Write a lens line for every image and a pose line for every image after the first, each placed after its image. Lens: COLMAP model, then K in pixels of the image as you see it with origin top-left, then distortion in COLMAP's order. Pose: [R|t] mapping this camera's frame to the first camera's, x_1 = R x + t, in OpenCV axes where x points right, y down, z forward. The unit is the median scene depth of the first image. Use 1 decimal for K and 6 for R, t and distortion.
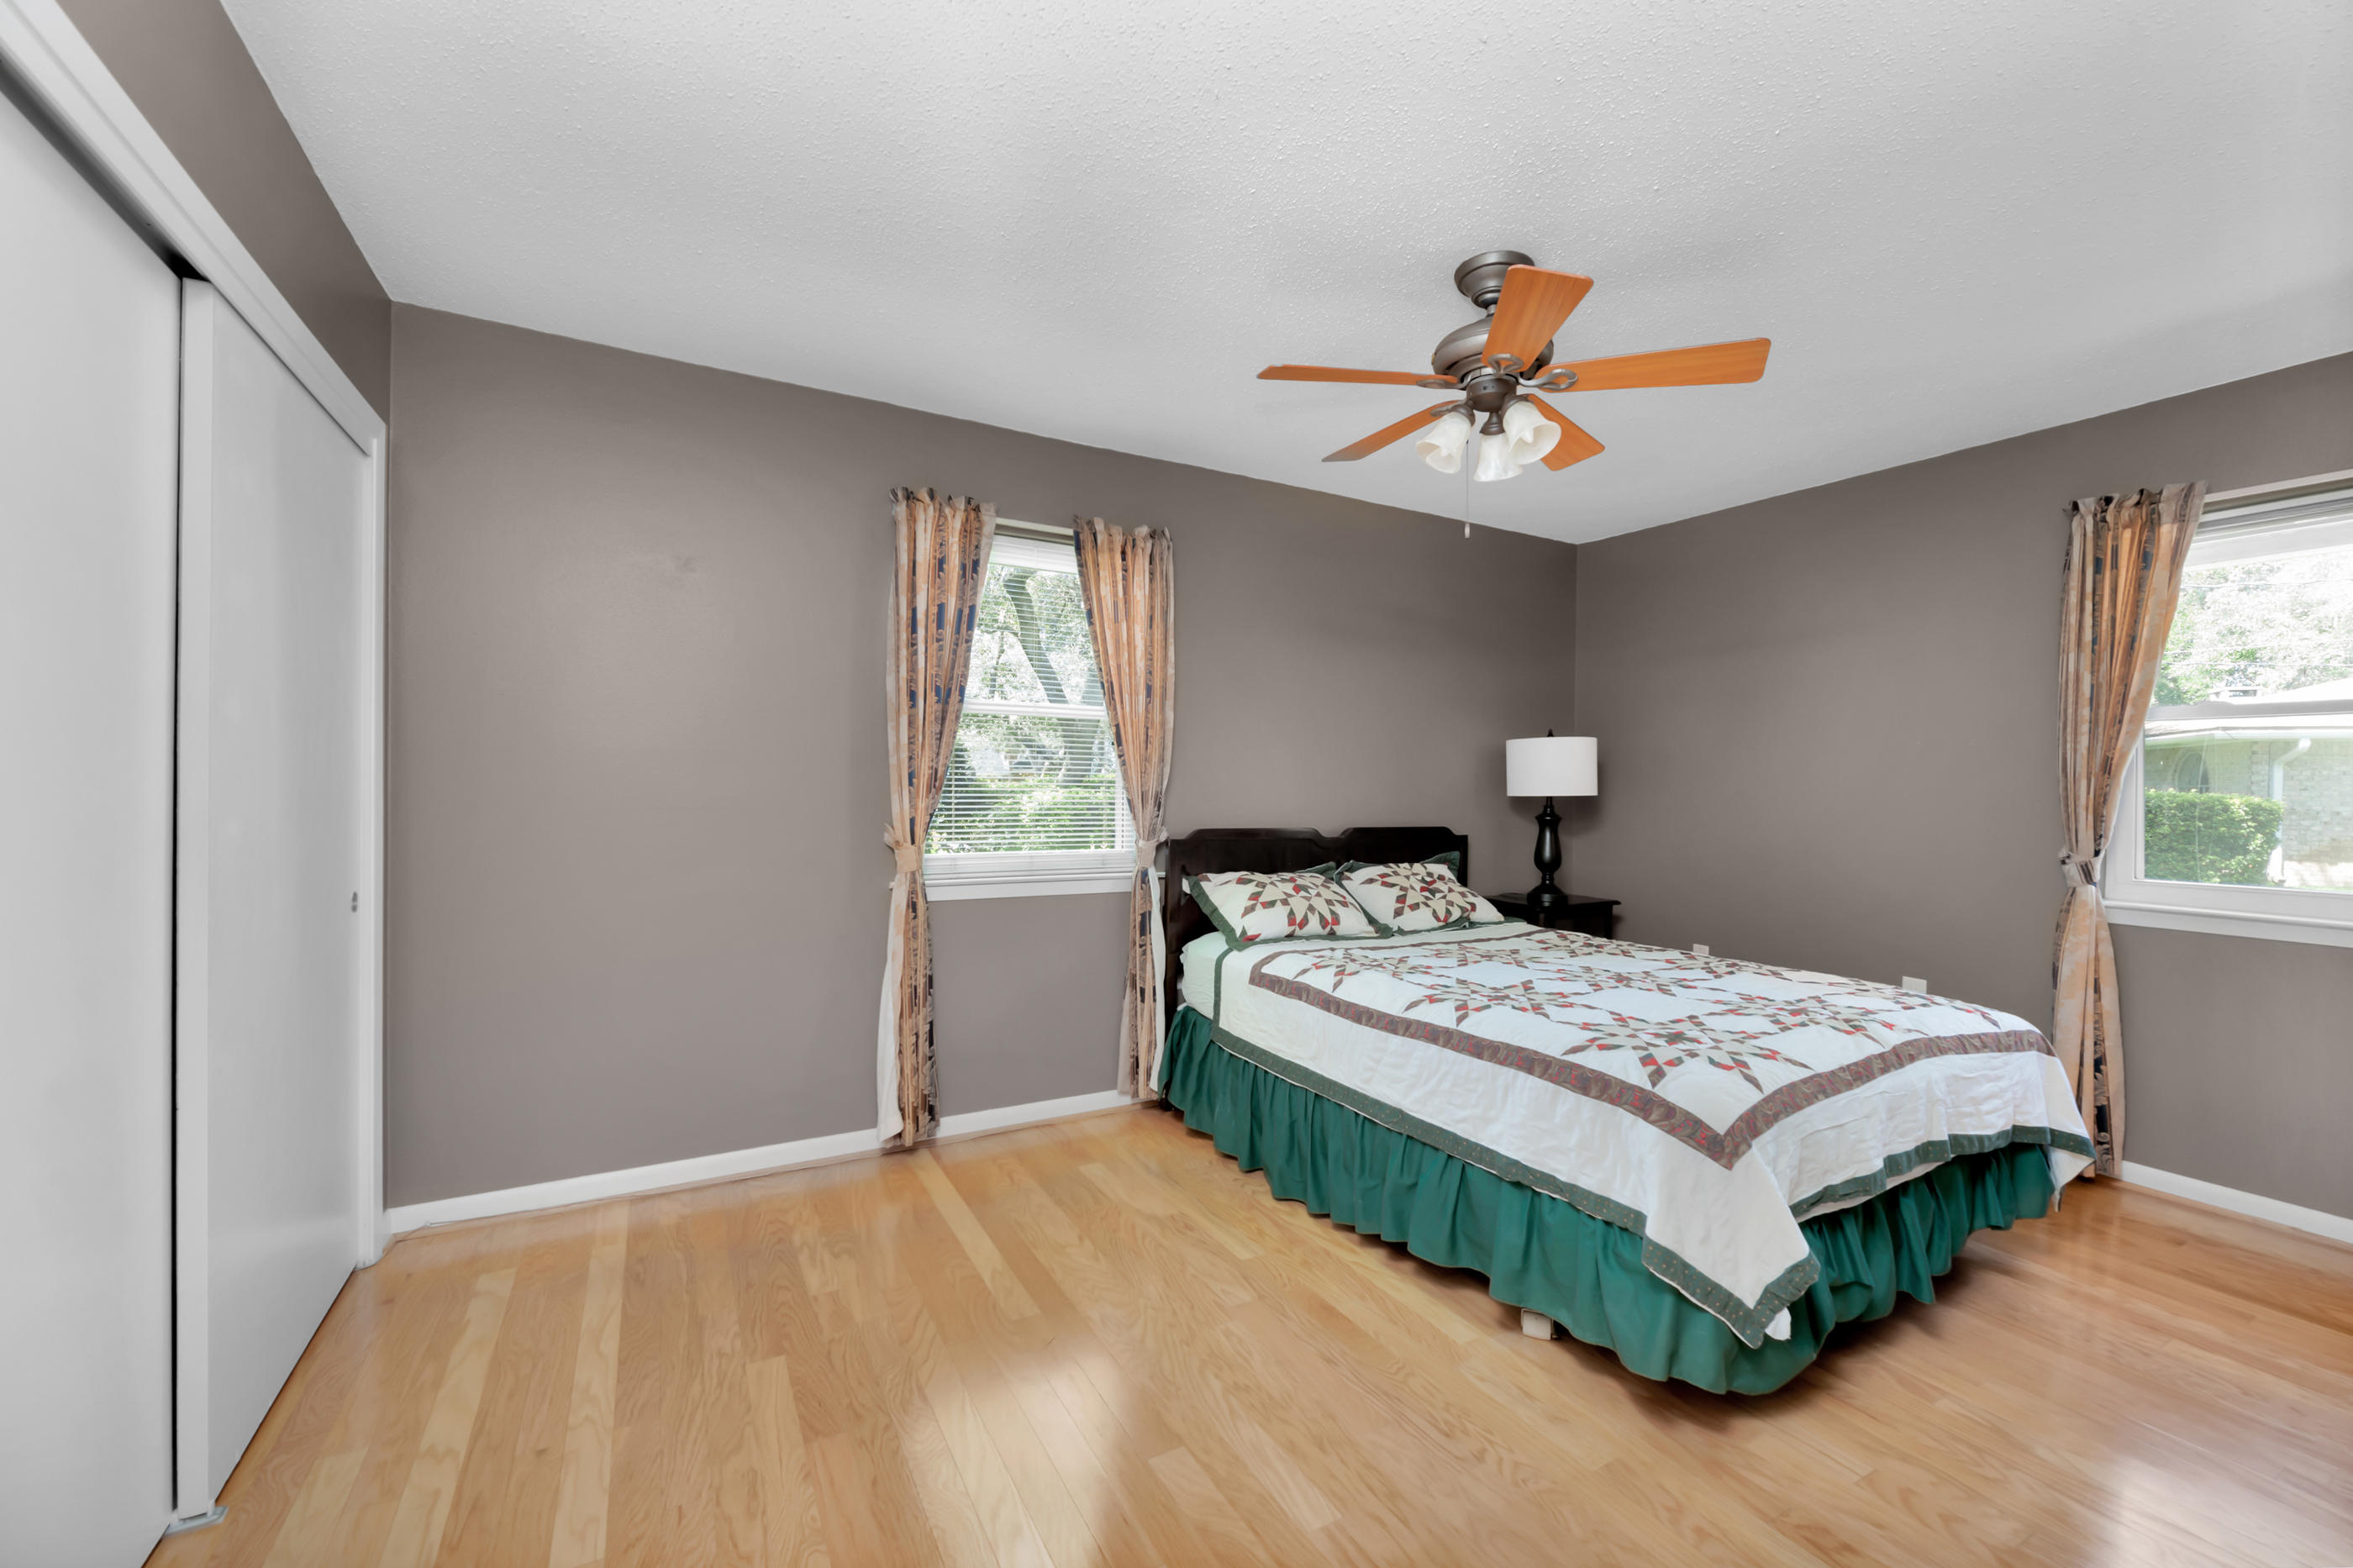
lens RADIAL K [[949.0, 0, 1176.9], [0, 949.0, 788.6], [0, 0, 1]] dist [0.001646, -0.003698]
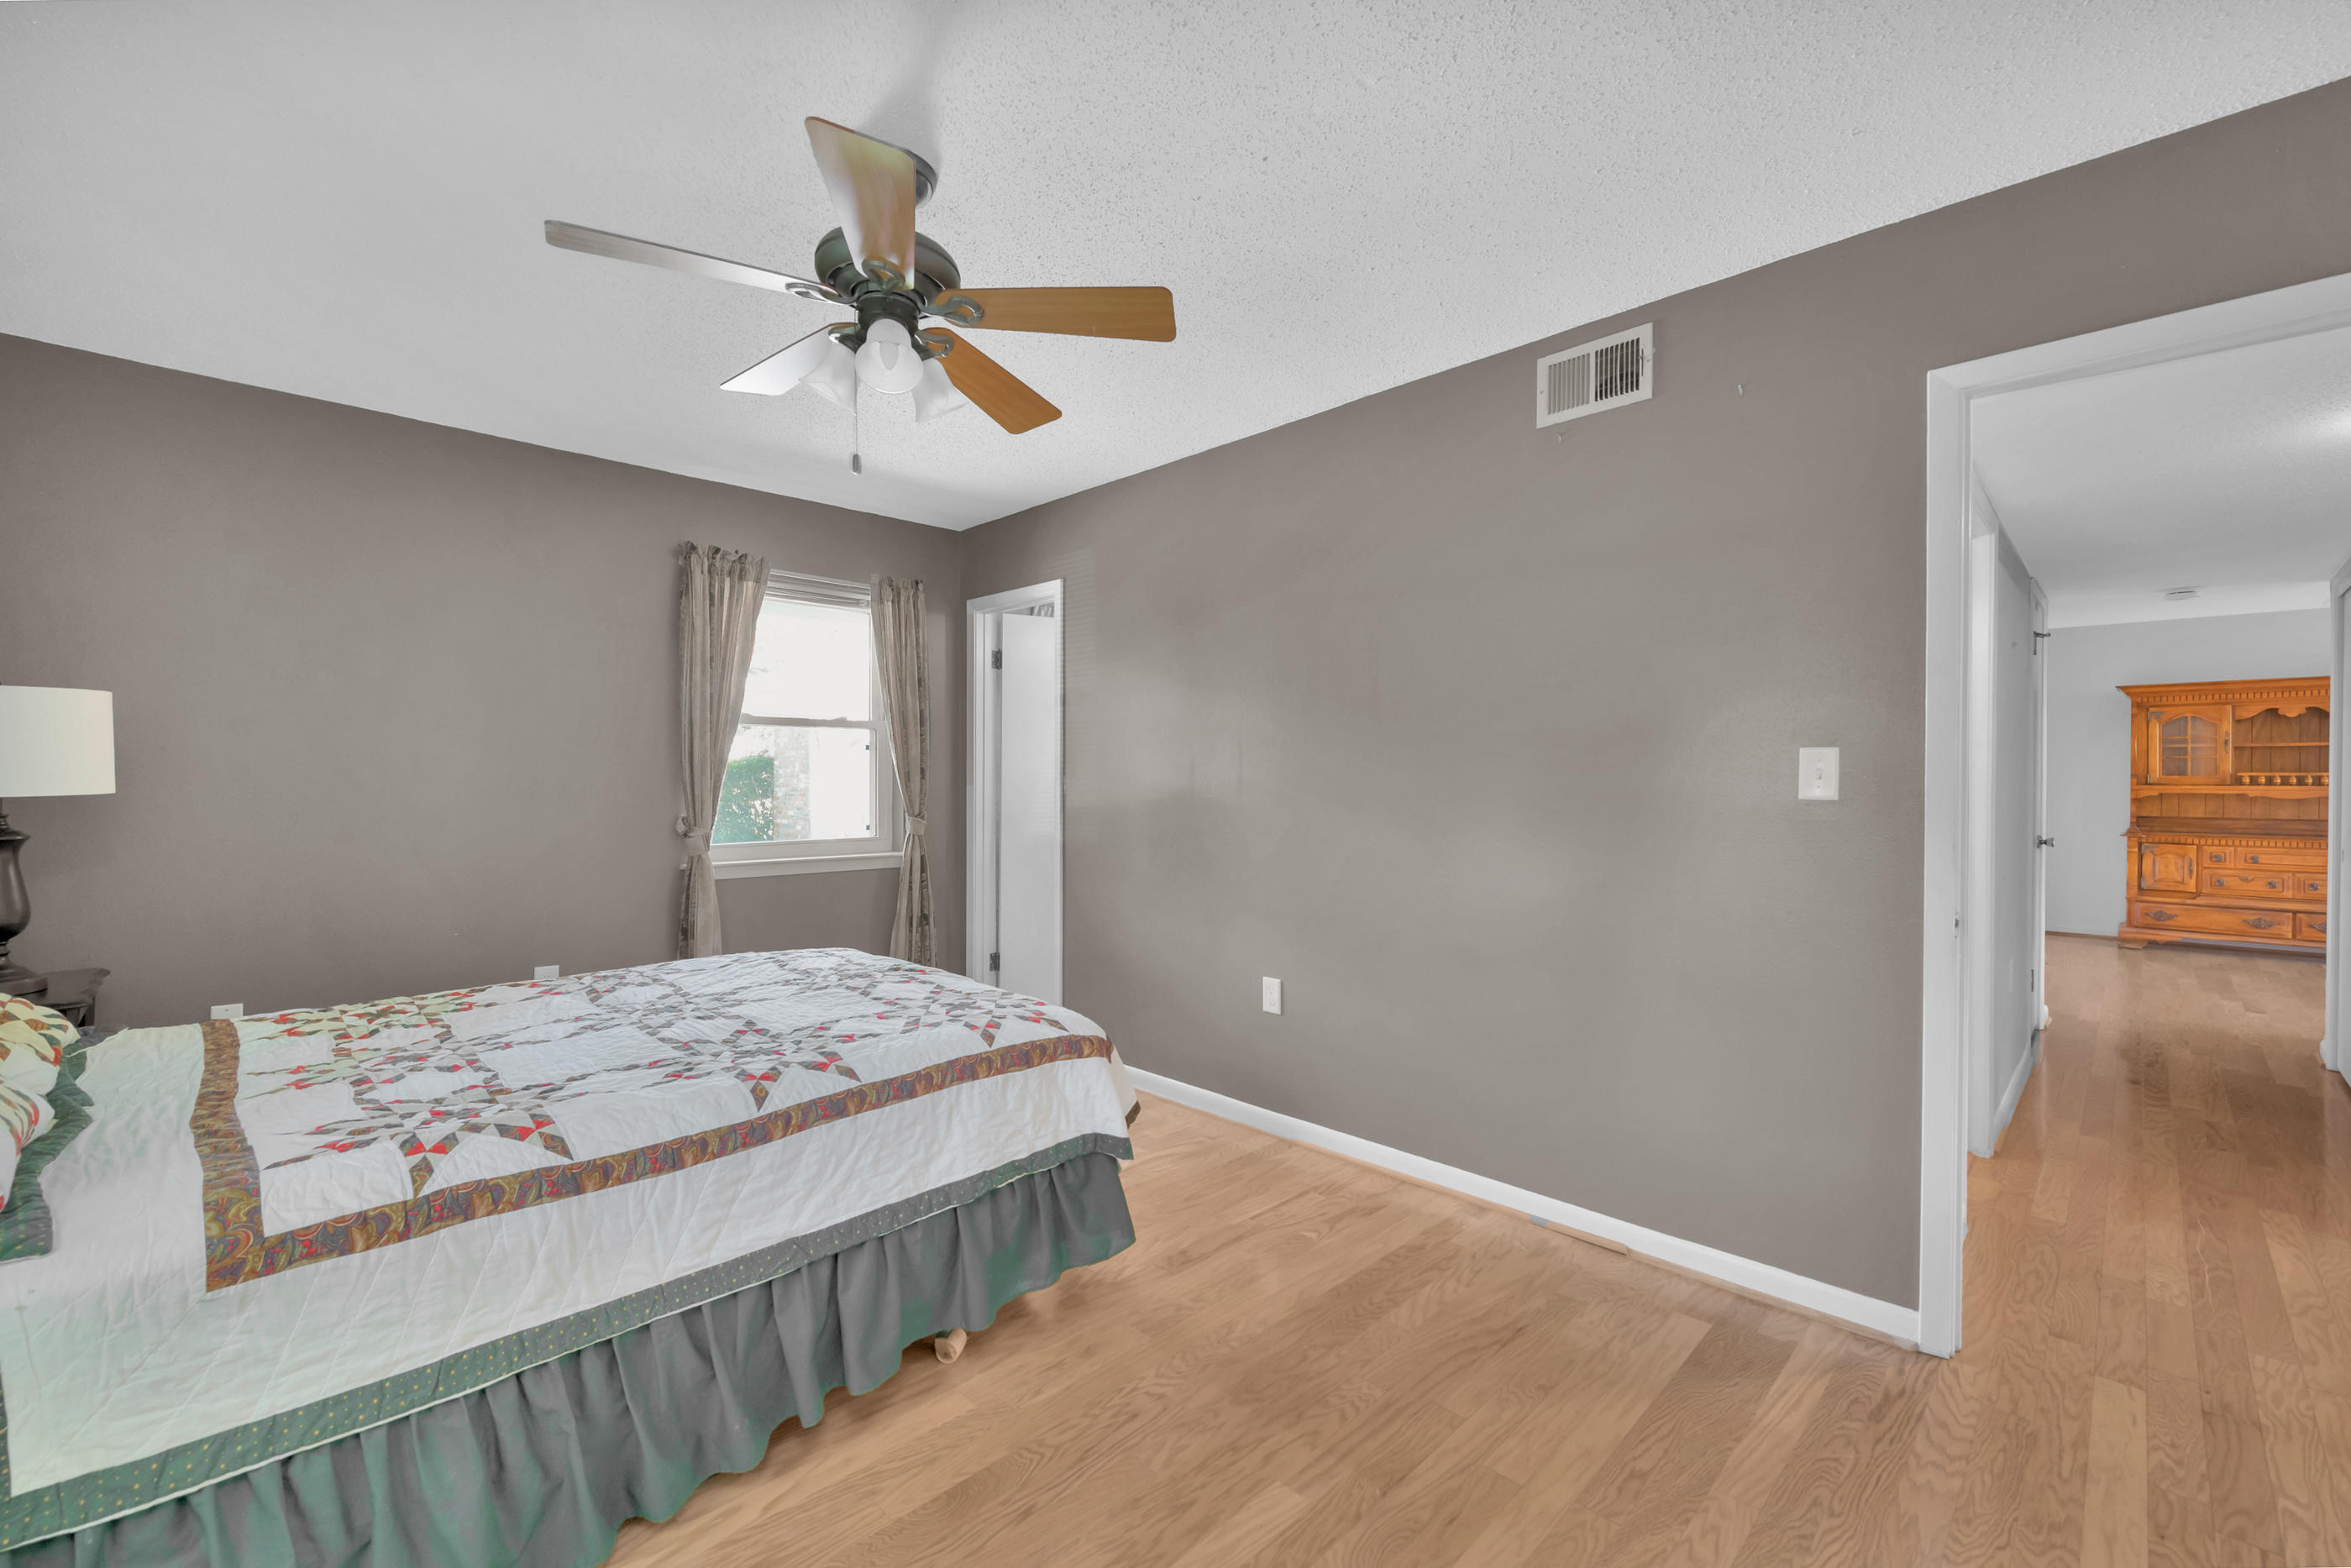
lens RADIAL K [[948.2, 0, 1175.9], [0, 948.2, 788.6], [0, 0, 1]] dist [0.001646, -0.003698]
pose [[-0.279275, -0.022810, 0.959940, -0.514611], [0.000782, 0.999712, 0.023983, -0.014595], [-0.960211, 0.007448, -0.279176, 0.917101]]
